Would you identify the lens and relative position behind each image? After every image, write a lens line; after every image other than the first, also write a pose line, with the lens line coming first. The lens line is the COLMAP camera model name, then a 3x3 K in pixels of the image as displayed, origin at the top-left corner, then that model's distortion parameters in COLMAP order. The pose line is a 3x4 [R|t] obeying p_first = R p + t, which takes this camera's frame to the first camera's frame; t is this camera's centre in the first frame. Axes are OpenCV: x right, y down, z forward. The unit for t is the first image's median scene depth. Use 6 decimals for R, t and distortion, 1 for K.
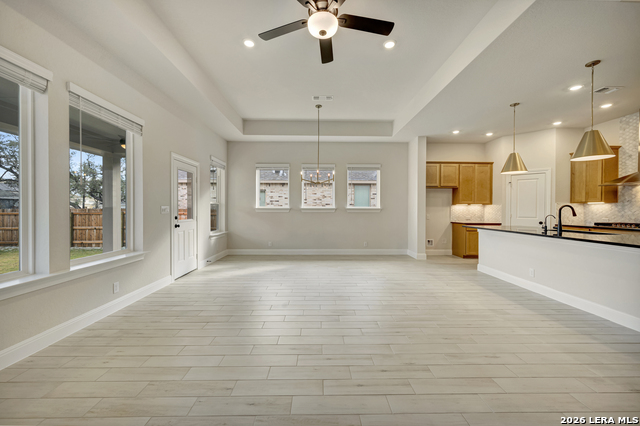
lens RADIAL K [[253.2, 0, 320.3], [0, 253.2, 210.8], [0, 0, 1]] dist [-0.001414, 0.000213]
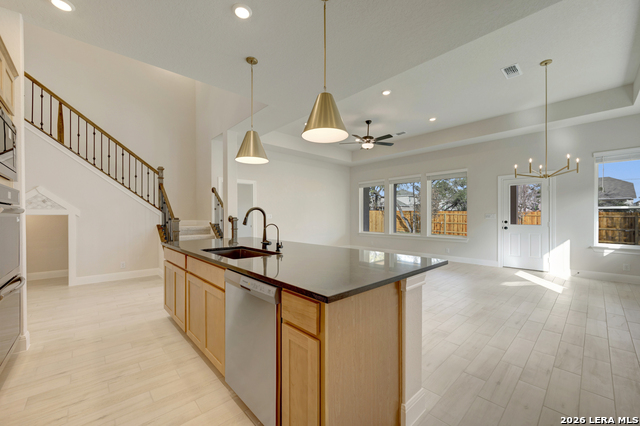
lens RADIAL K [[253.2, 0, 319.0], [0, 253.2, 215.4], [0, 0, 1]] dist [-0.001414, 0.000213]
pose [[-0.747804, -0.004334, -0.663905, 0.723963], [-0.006193, 0.999981, 0.000448, -0.002203], [0.663891, 0.004447, -0.747816, 0.896417]]
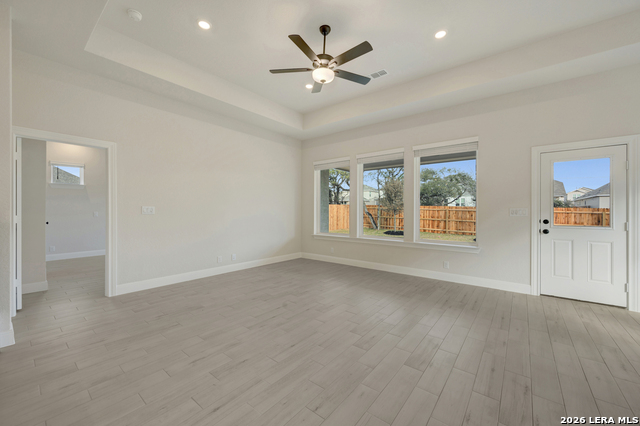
lens RADIAL K [[253.2, 0, 320.0], [0, 253.2, 209.7], [0, 0, 1]] dist [-0.001414, 0.000213]
pose [[-0.637410, -0.008650, -0.770477, 0.364181], [-0.012014, 0.999927, -0.001288, -0.001775], [0.770432, 0.008435, -0.637467, 0.636163]]
